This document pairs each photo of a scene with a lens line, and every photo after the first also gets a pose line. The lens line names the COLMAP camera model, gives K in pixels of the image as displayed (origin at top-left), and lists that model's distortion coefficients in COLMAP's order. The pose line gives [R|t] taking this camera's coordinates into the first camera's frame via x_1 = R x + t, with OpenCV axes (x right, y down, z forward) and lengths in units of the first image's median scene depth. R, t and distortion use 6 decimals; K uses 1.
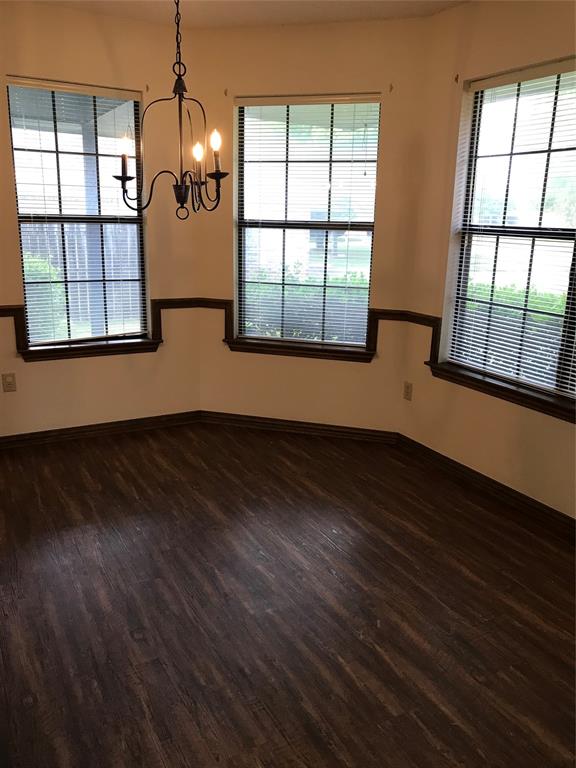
lens RADIAL K [[628.3, 0, 288.0], [0, 628.3, 384.0], [0, 0, 1]] dist [0.029895, -0.000788]
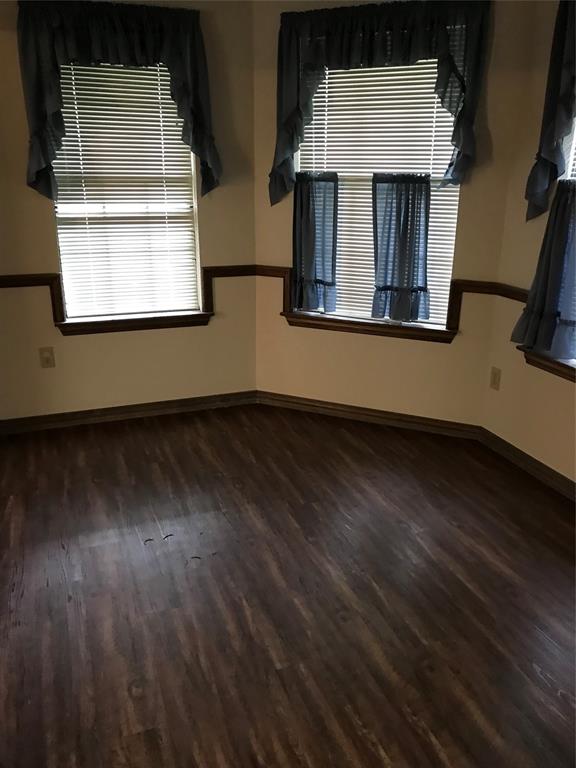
lens RADIAL K [[628.3, 0, 288.0], [0, 628.3, 384.0], [0, 0, 1]] dist [0.029895, -0.000788]
pose [[0.990233, 0.032350, -0.135616, 0.036382], [-0.023192, 0.997376, 0.068576, -0.039368], [0.137478, -0.064761, 0.988385, 0.149272]]
